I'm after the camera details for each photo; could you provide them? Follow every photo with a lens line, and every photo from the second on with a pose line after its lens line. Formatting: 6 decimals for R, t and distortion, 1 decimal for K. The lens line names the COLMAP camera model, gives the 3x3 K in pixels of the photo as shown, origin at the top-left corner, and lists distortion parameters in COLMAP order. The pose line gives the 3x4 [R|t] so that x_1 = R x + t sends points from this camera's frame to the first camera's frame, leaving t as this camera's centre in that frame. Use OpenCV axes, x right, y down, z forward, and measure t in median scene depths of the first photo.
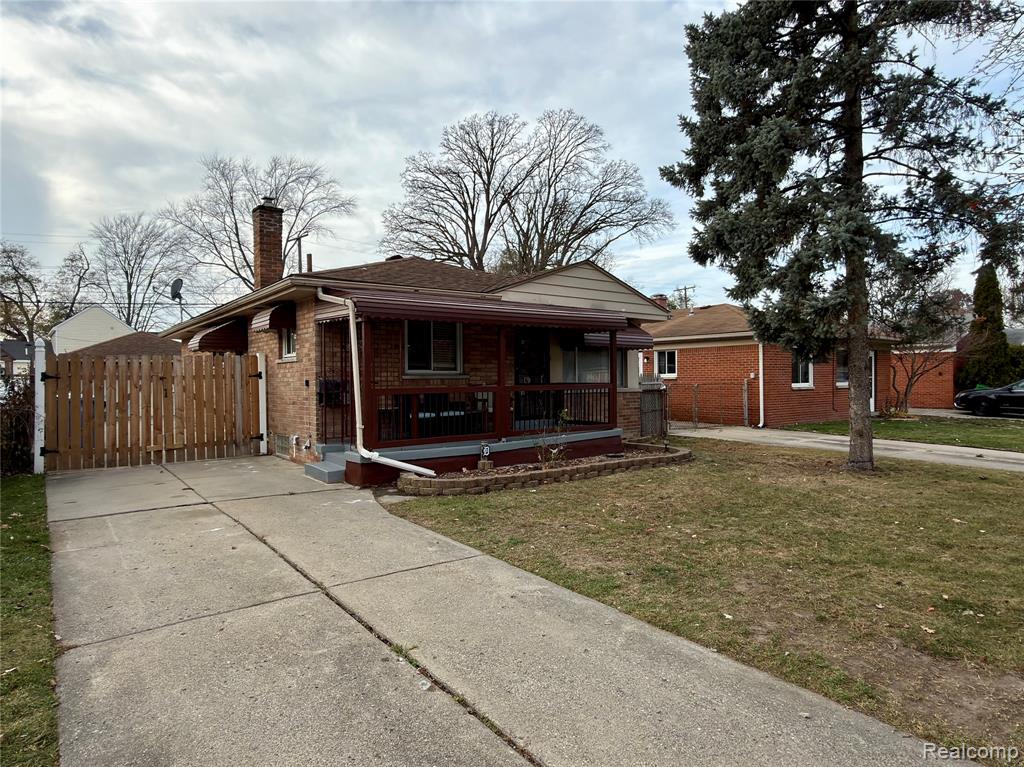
lens RADIAL K [[628.7, 0, 514.4], [0, 628.7, 383.2], [0, 0, 1]] dist [0.005834, 0.000044]
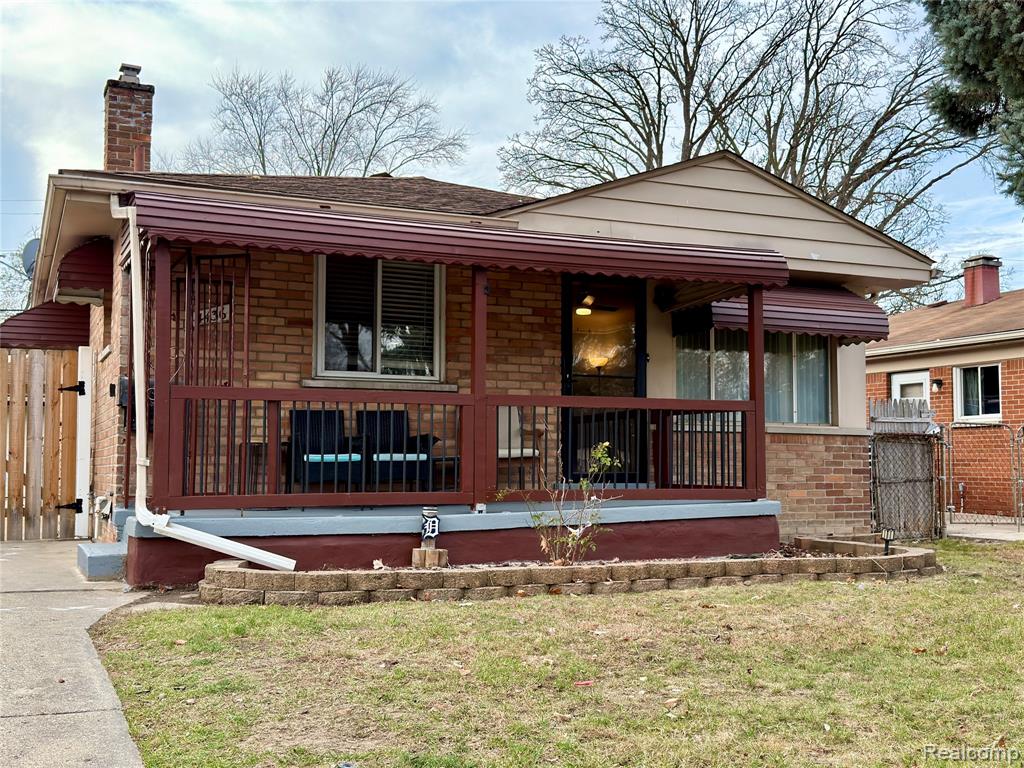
lens RADIAL K [[1140.0, 0, 510.3], [0, 1140.0, 386.8], [0, 0, 1]] dist [0.089618, 0.000000]
pose [[0.973221, -0.004257, -0.229834, 0.099700], [-0.012325, 0.997424, -0.070661, 0.029589], [0.229542, 0.071602, 0.970661, 0.081963]]
